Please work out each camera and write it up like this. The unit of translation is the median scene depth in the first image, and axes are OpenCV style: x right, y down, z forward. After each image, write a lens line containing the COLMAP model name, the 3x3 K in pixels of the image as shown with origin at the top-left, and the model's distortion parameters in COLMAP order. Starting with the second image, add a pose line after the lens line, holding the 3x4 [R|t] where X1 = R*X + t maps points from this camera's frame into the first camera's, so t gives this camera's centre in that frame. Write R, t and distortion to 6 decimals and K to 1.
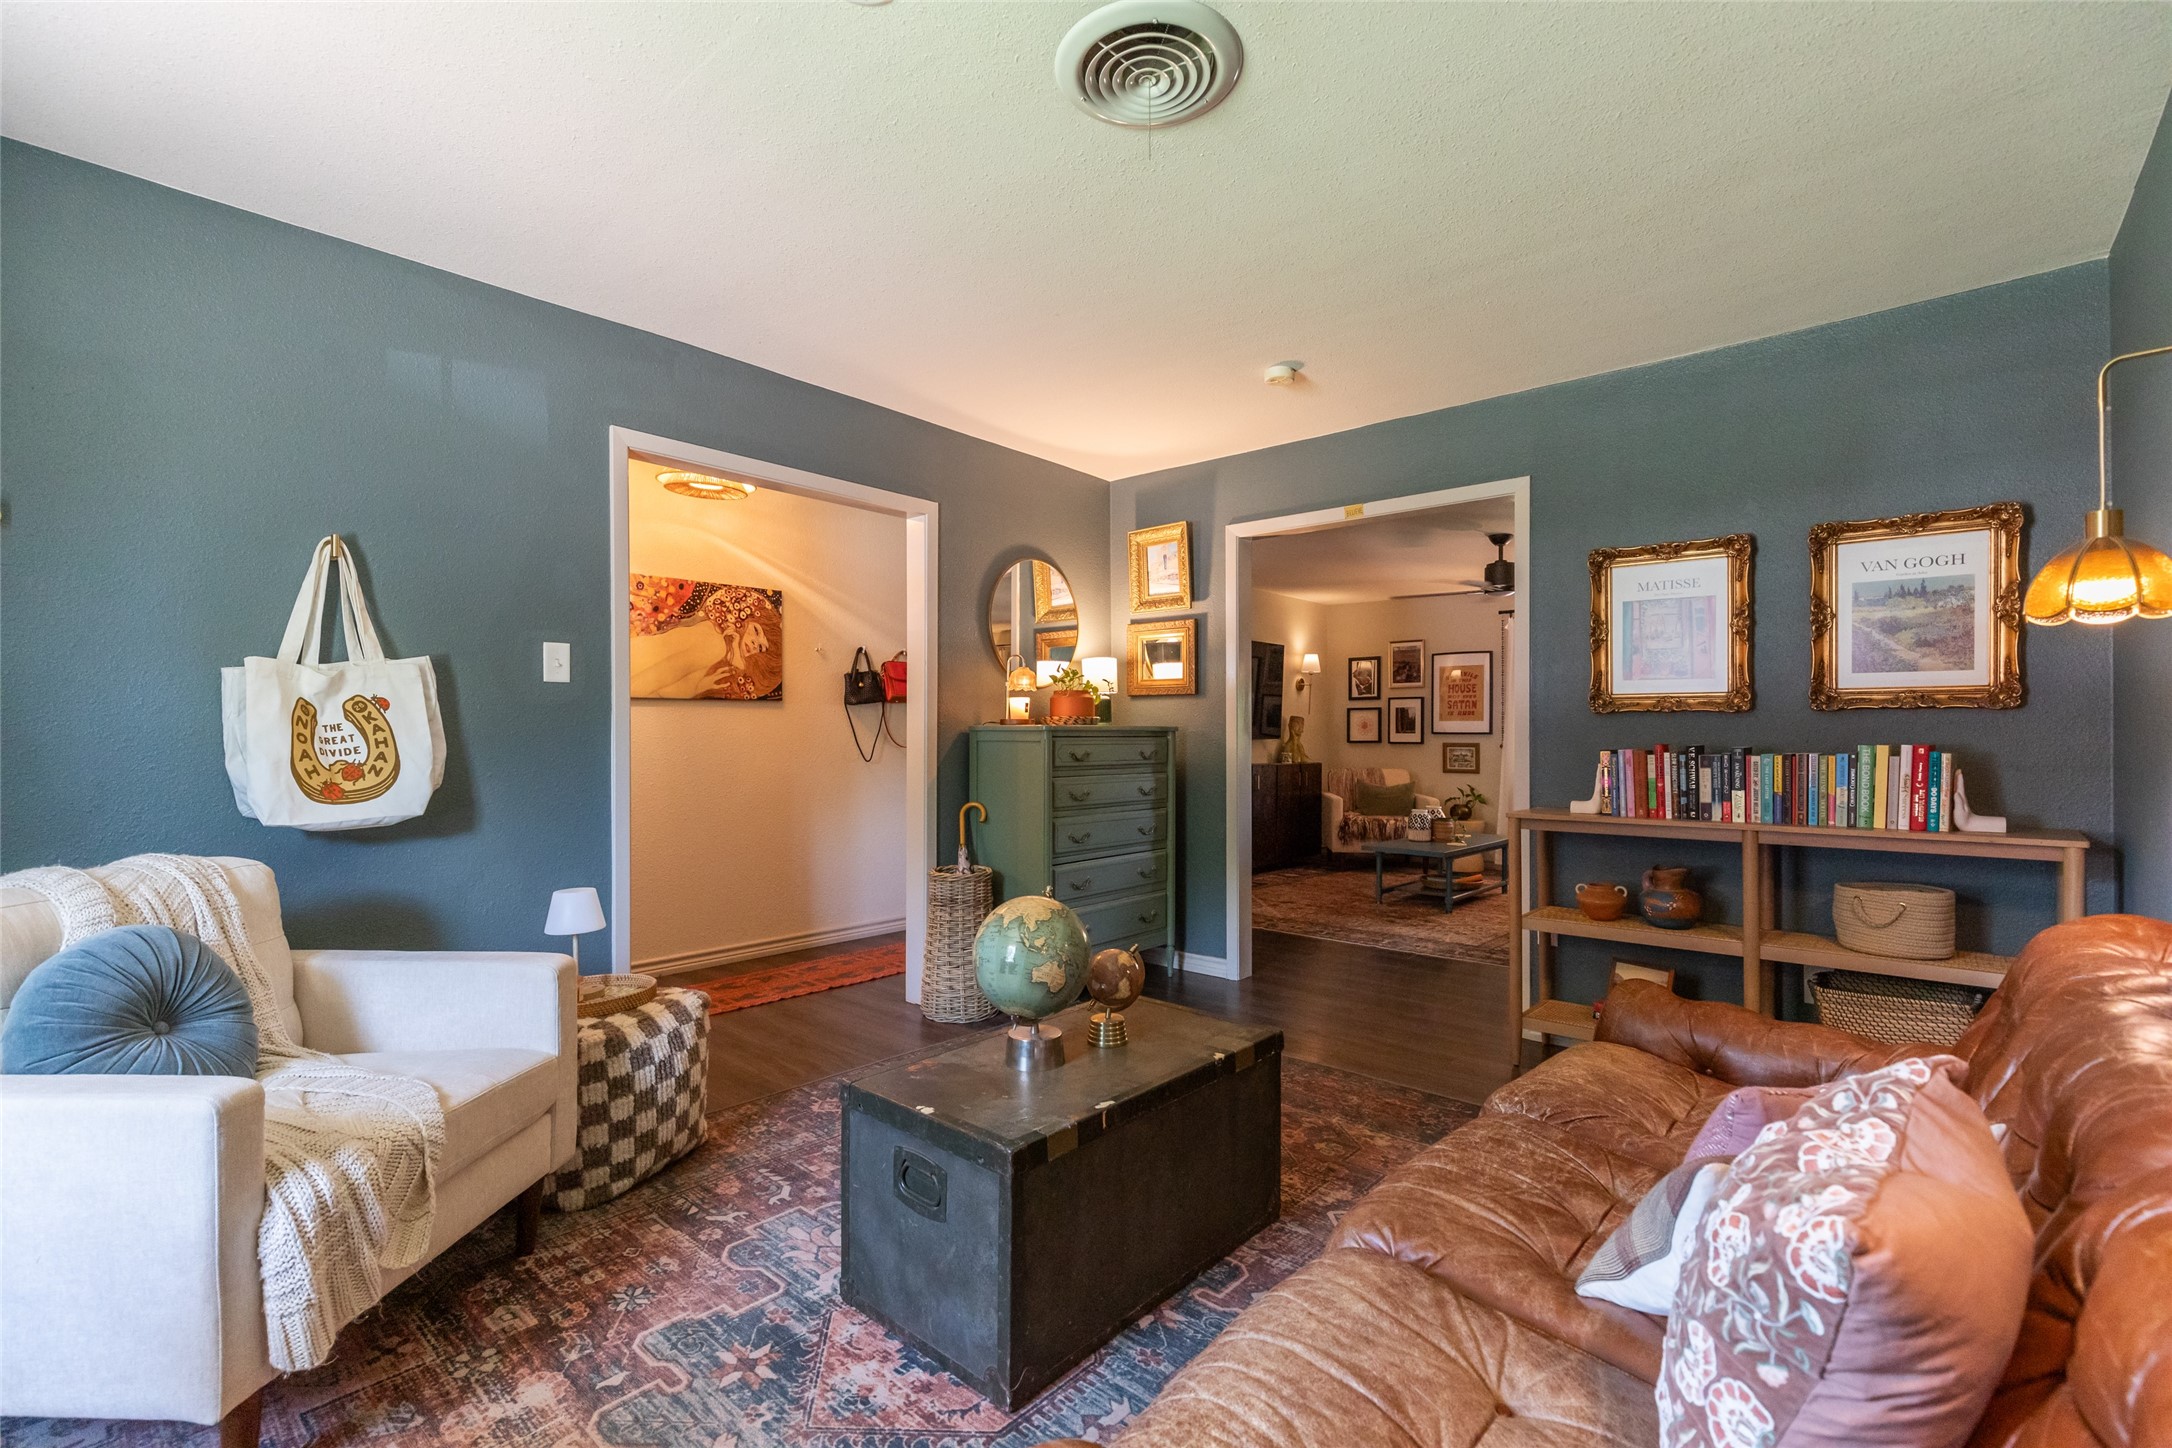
lens RADIAL K [[971.7, 0, 1084.9], [0, 971.7, 733.6], [0, 0, 1]] dist [0.010692, -0.000404]
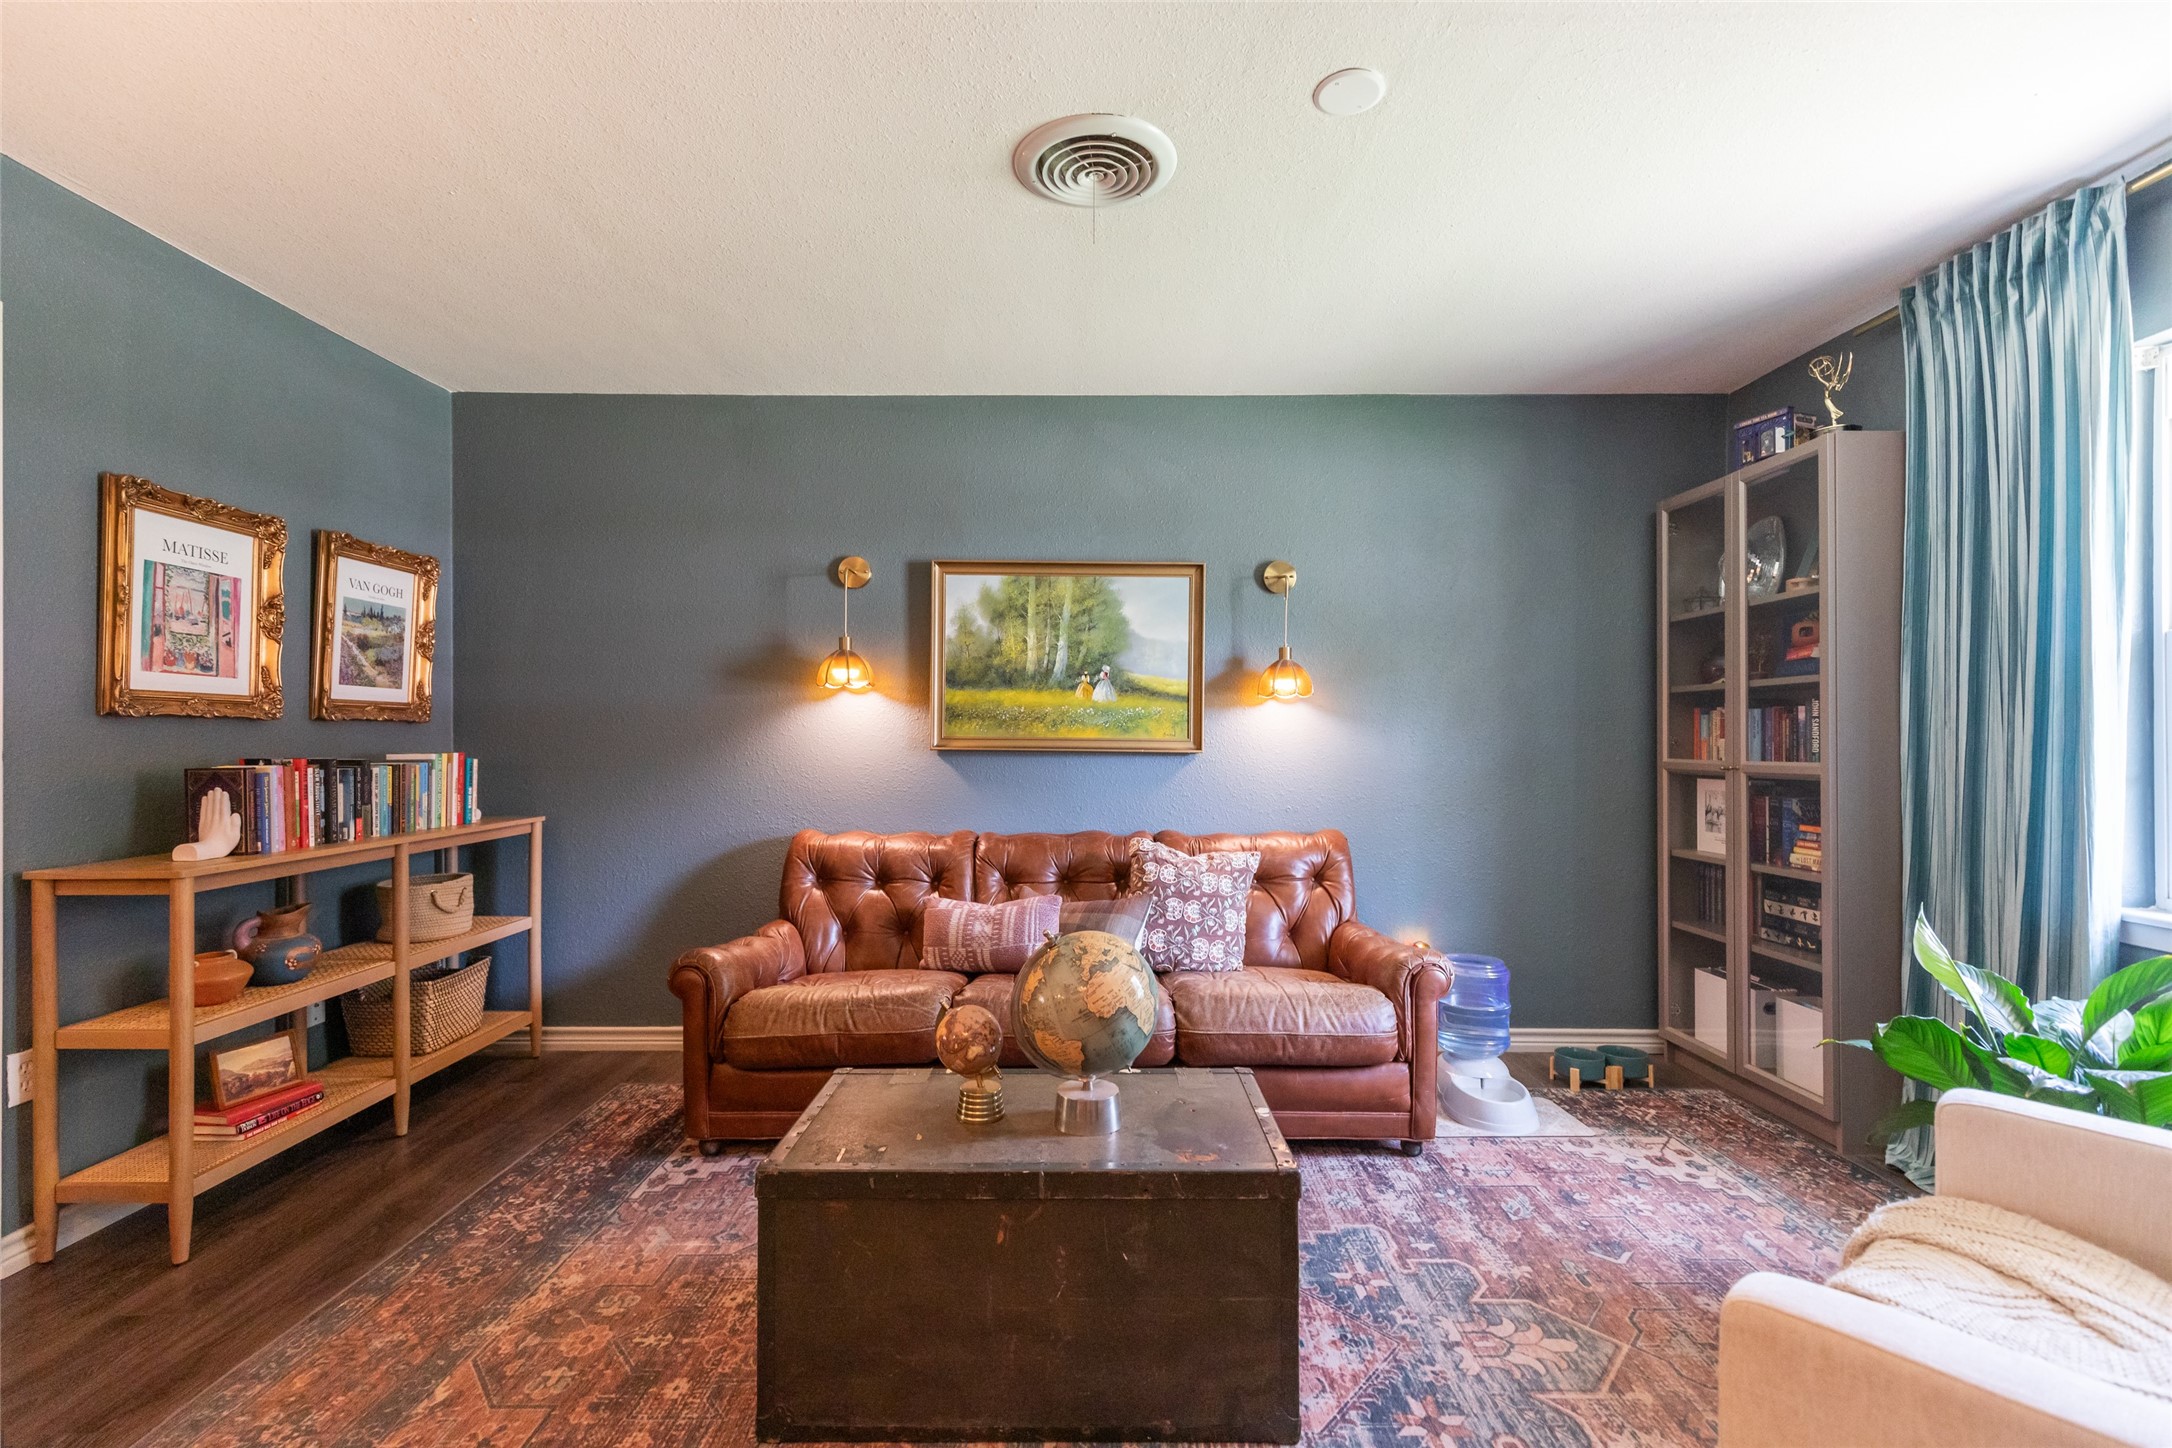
lens RADIAL K [[971.7, 0, 1081.4], [0, 971.7, 732.1], [0, 0, 1]] dist [0.010692, -0.000404]
pose [[-0.657381, 0.005431, 0.753538, -0.465162], [0.004111, 0.999985, -0.003621, -0.005330], [-0.753547, 0.000717, -0.657394, 1.042132]]
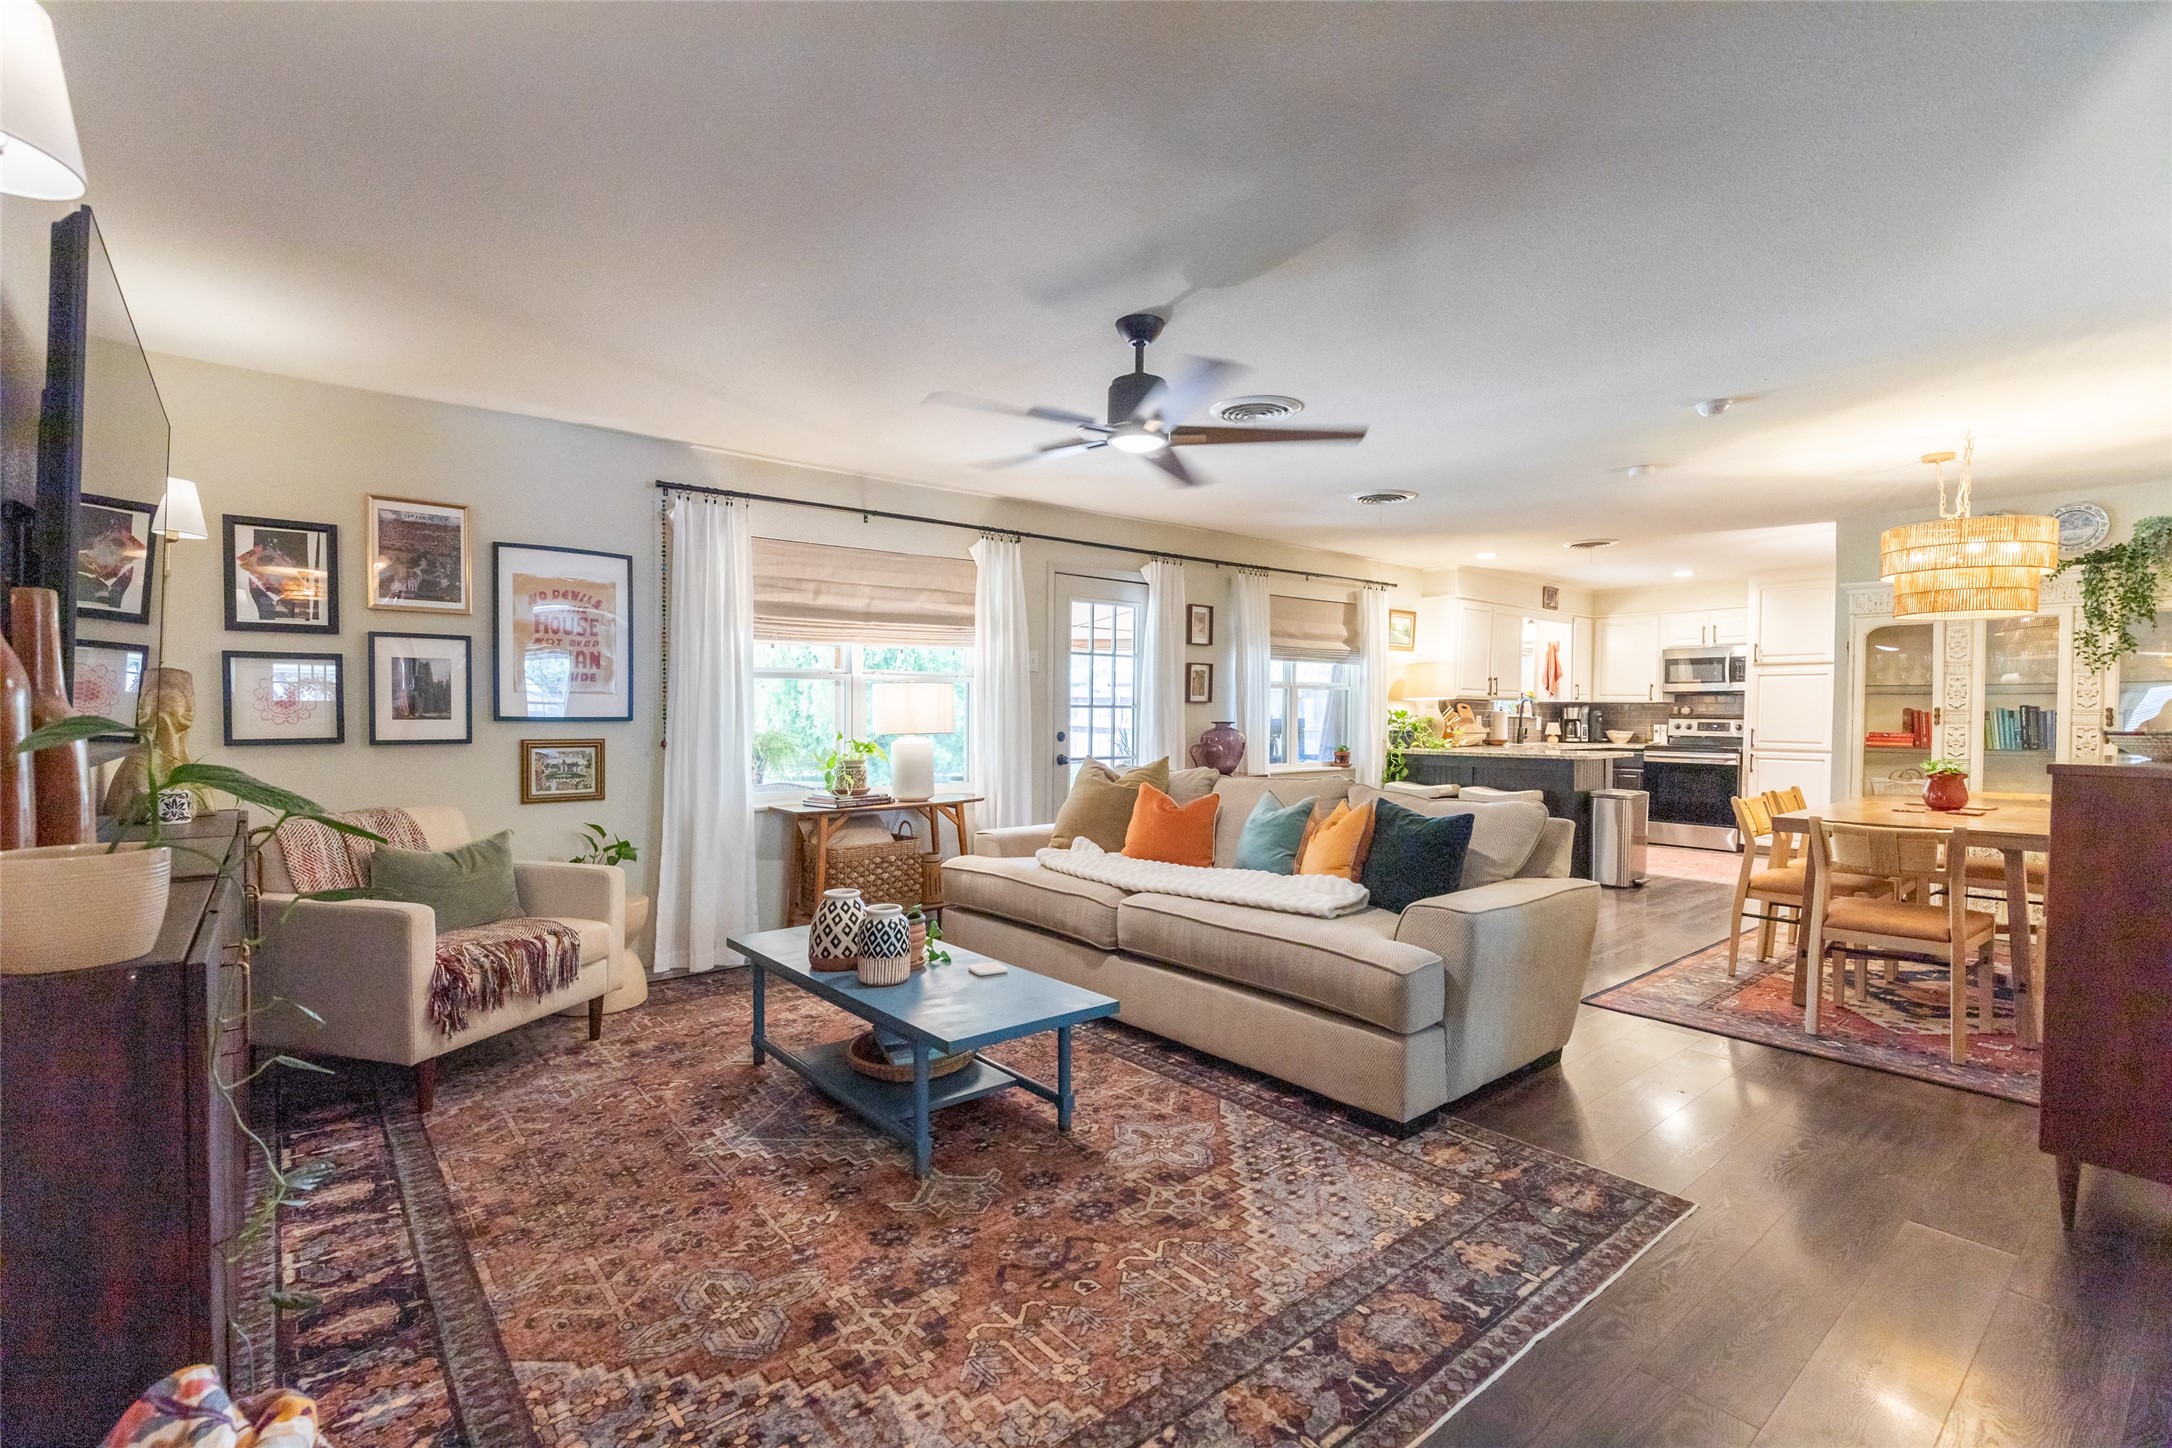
lens RADIAL K [[971.7, 0, 1095.0], [0, 971.7, 727.8], [0, 0, 1]] dist [0.010692, -0.000404]
pose [[0.151369, -0.017690, 0.988319, -0.132551], [-0.006466, 0.999801, 0.018886, -0.018115], [-0.988456, -0.009249, 0.151224, 1.804311]]
